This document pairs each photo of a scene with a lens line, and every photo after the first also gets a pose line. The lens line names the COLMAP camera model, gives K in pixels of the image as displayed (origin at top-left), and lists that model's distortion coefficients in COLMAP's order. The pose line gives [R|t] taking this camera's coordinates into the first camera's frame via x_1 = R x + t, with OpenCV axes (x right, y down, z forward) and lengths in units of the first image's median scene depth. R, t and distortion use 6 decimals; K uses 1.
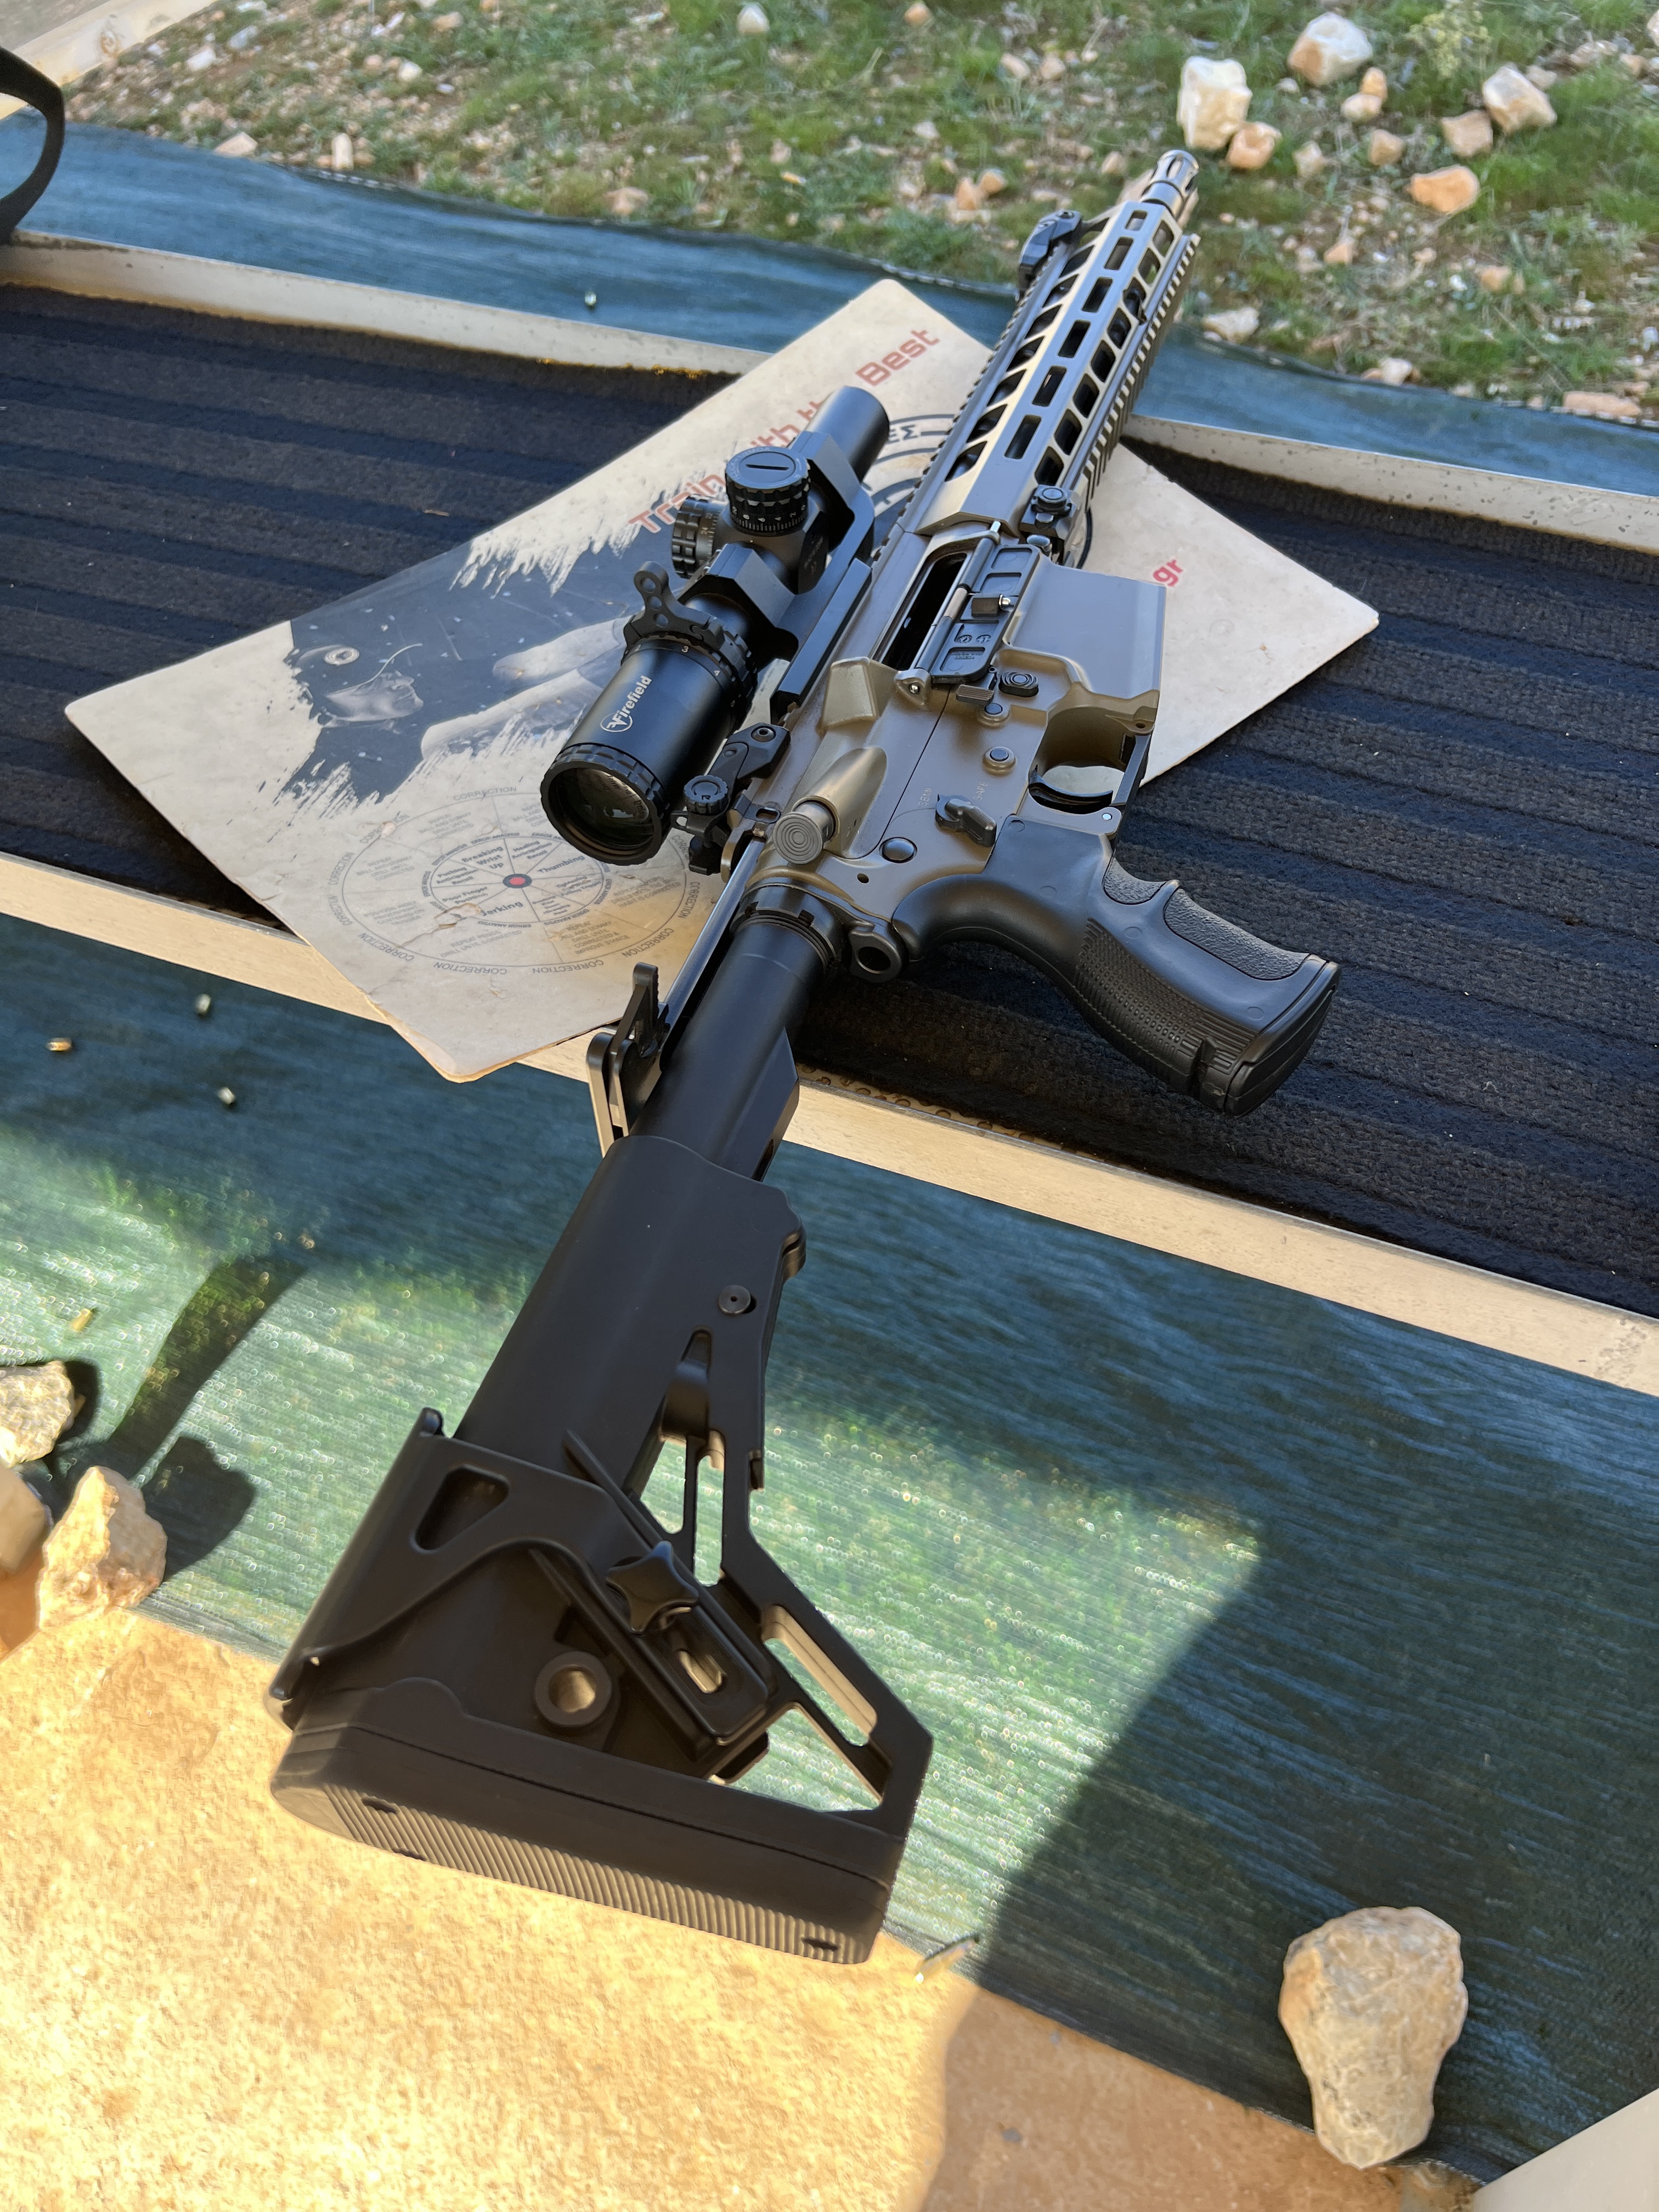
lens RADIAL K [[1702.0, 0, 901.8], [0, 1702.0, 1077.5], [0, 0, 1]] dist [0.078206, -0.080216]
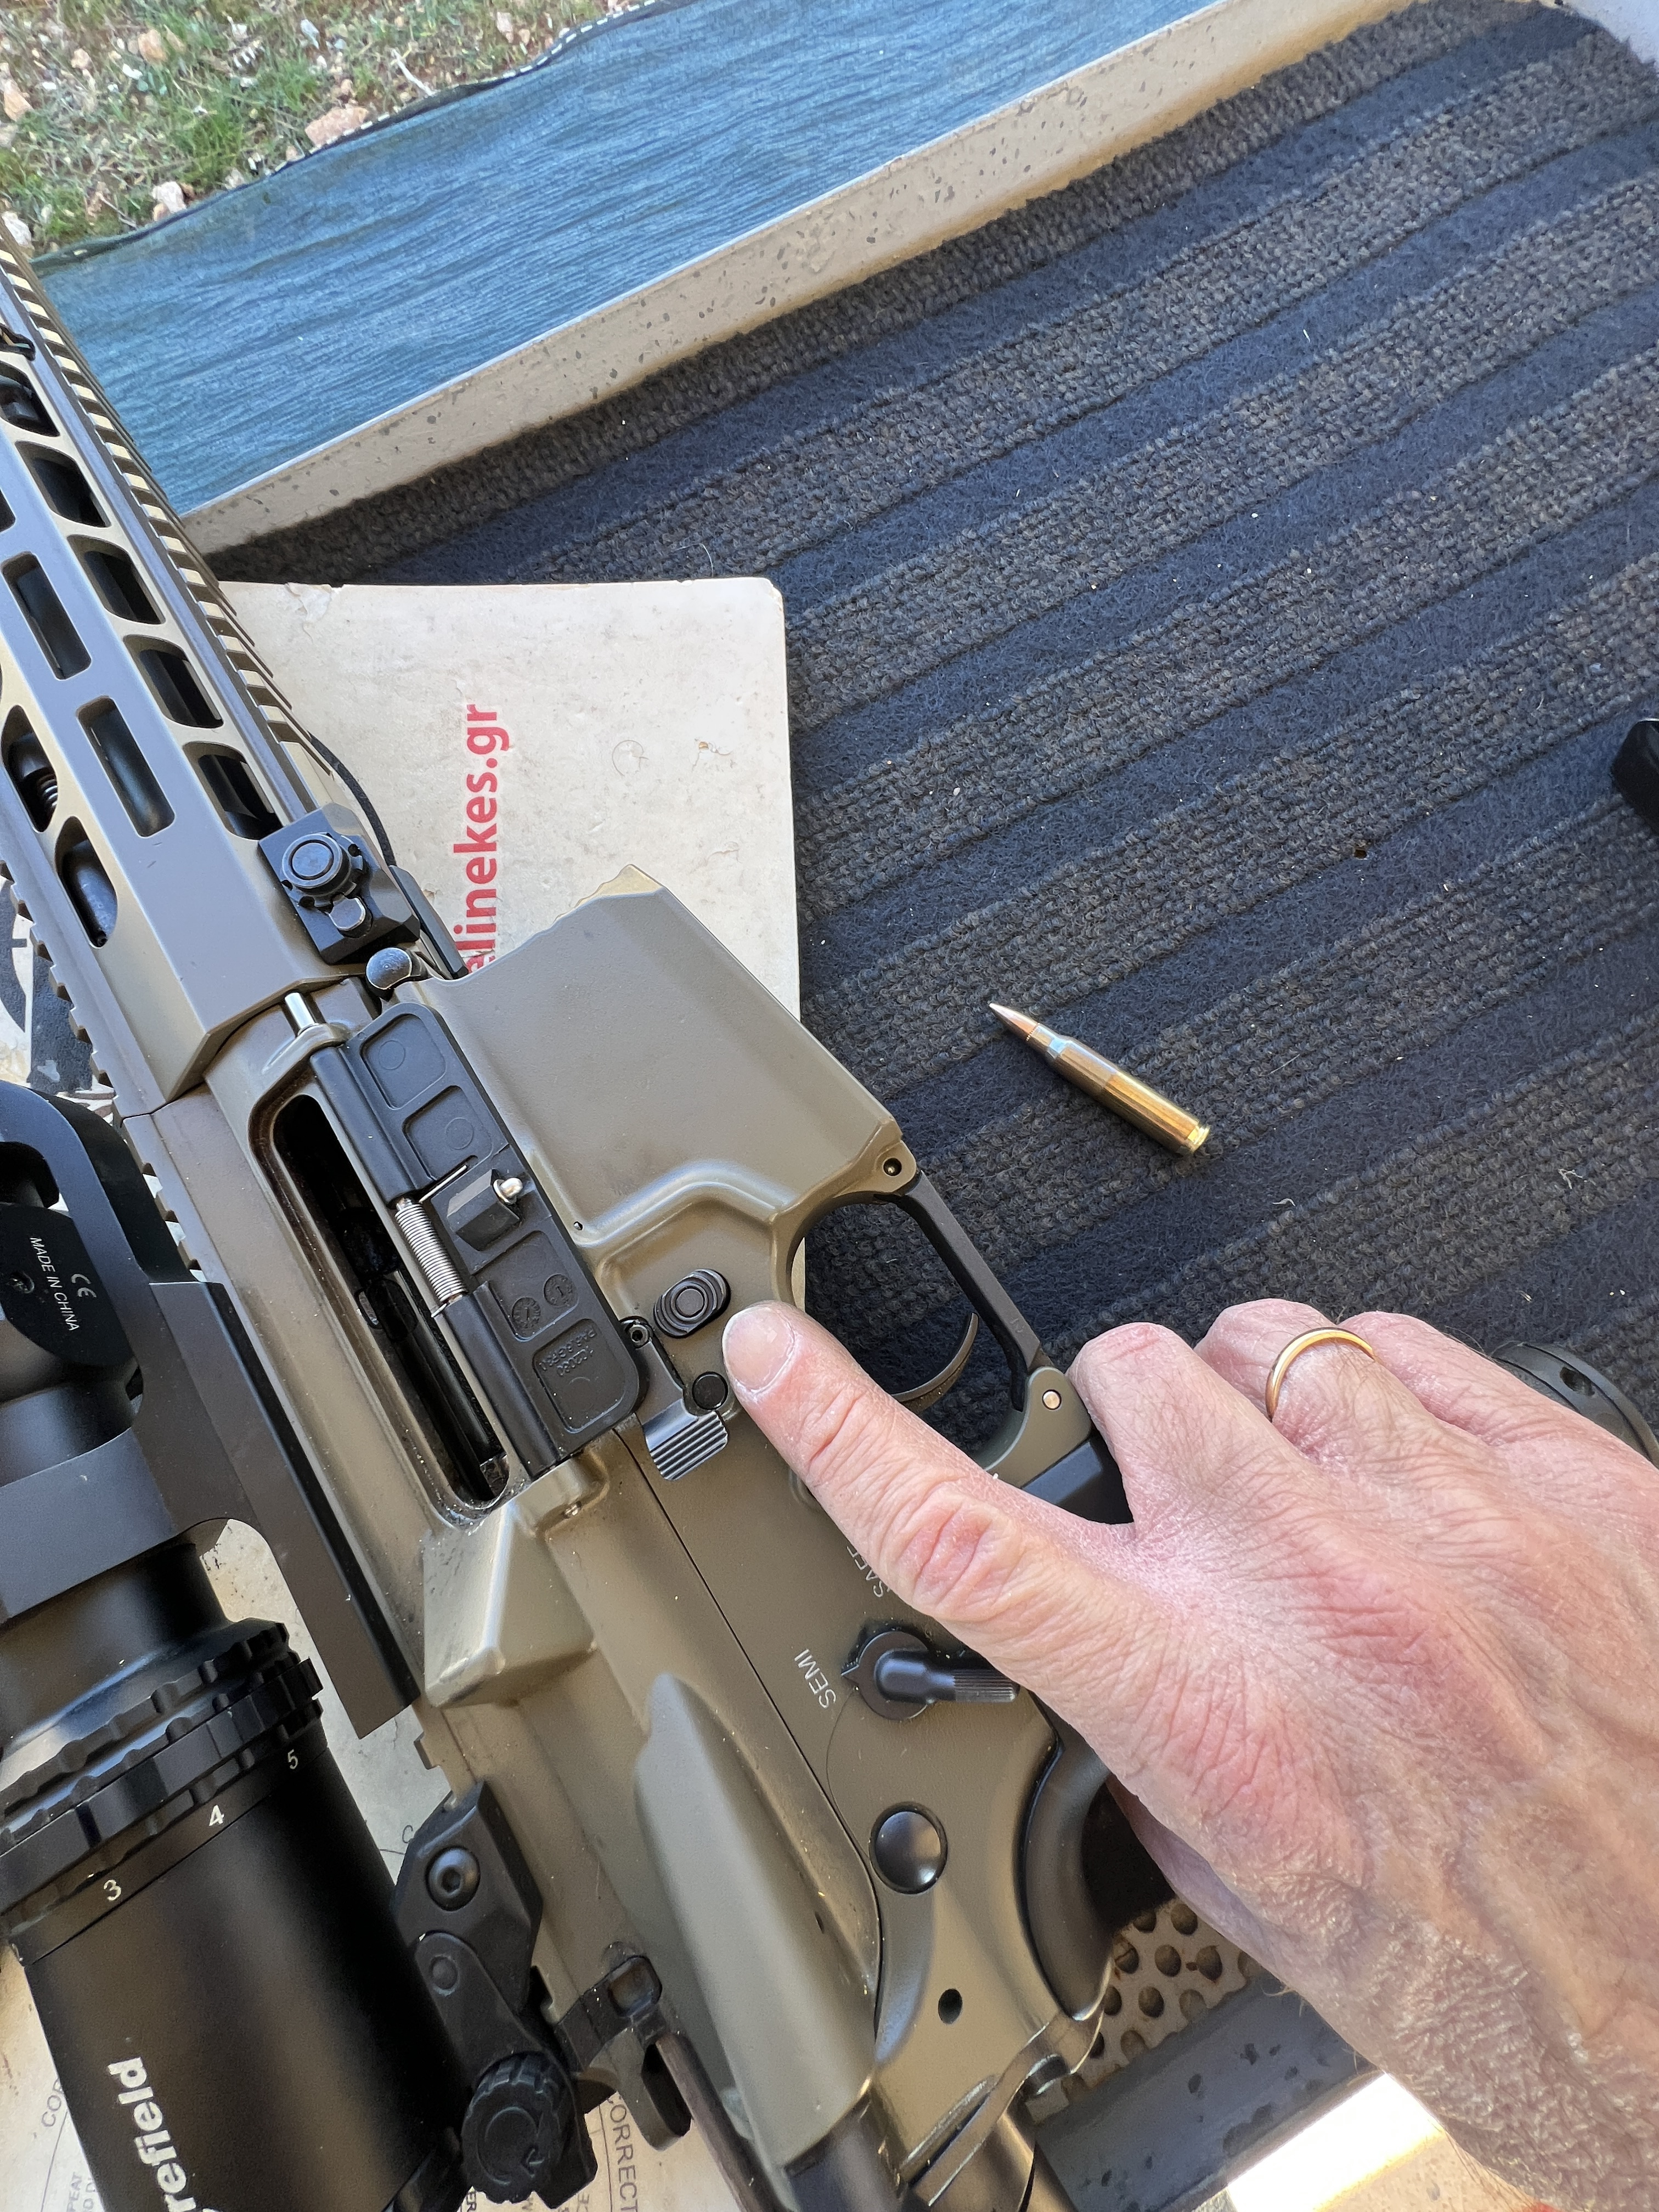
lens RADIAL K [[883.7, 0, 830.0], [0, 883.7, 1102.6], [0, 0, 1]] dist [-0.002314, -0.000124]
pose [[0.629355, -0.761610, 0.154477, 0.023945], [0.607483, 0.606125, 0.513398, -0.089999], [-0.484641, -0.229267, 0.844132, 0.186996]]
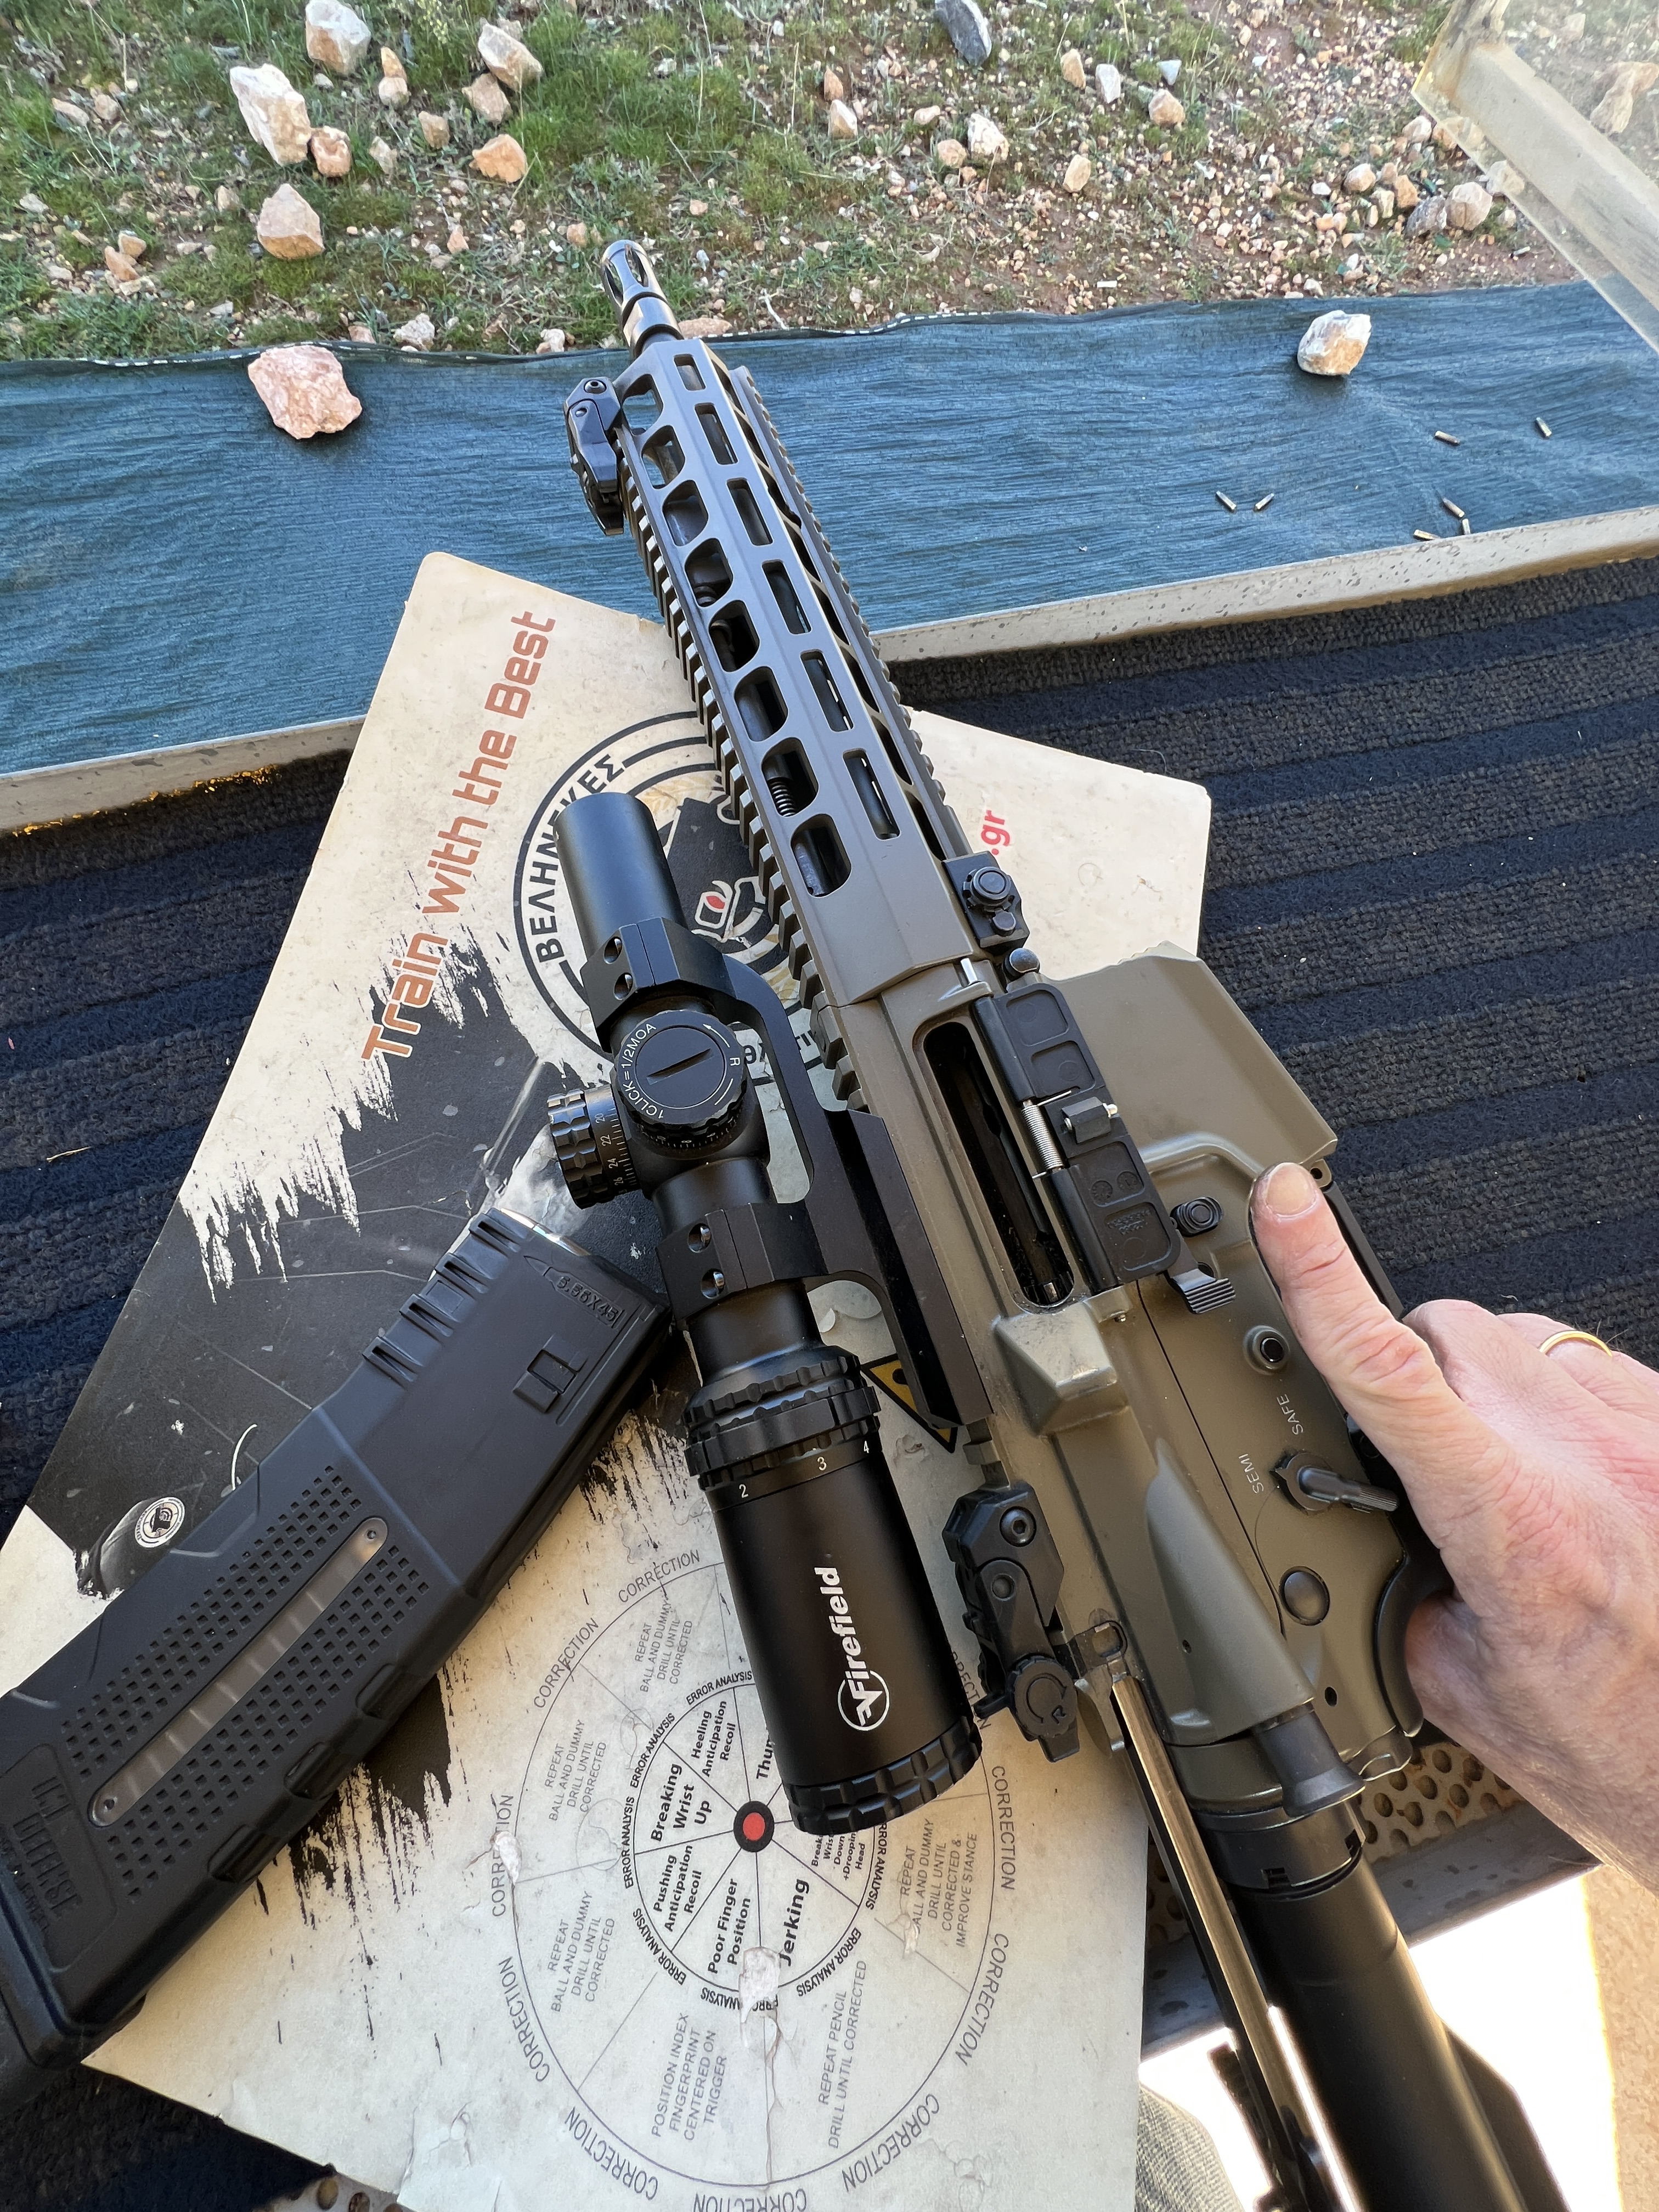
lens RADIAL K [[882.5, 0, 829.5], [0, 882.5, 1106.0], [0, 0, 1]] dist [-0.002926, 0.000762]
pose [[0.805932, -0.529767, 0.264237, -0.033741], [0.400902, 0.816809, 0.414850, -0.120159], [-0.435605, -0.228408, 0.870677, 0.178375]]
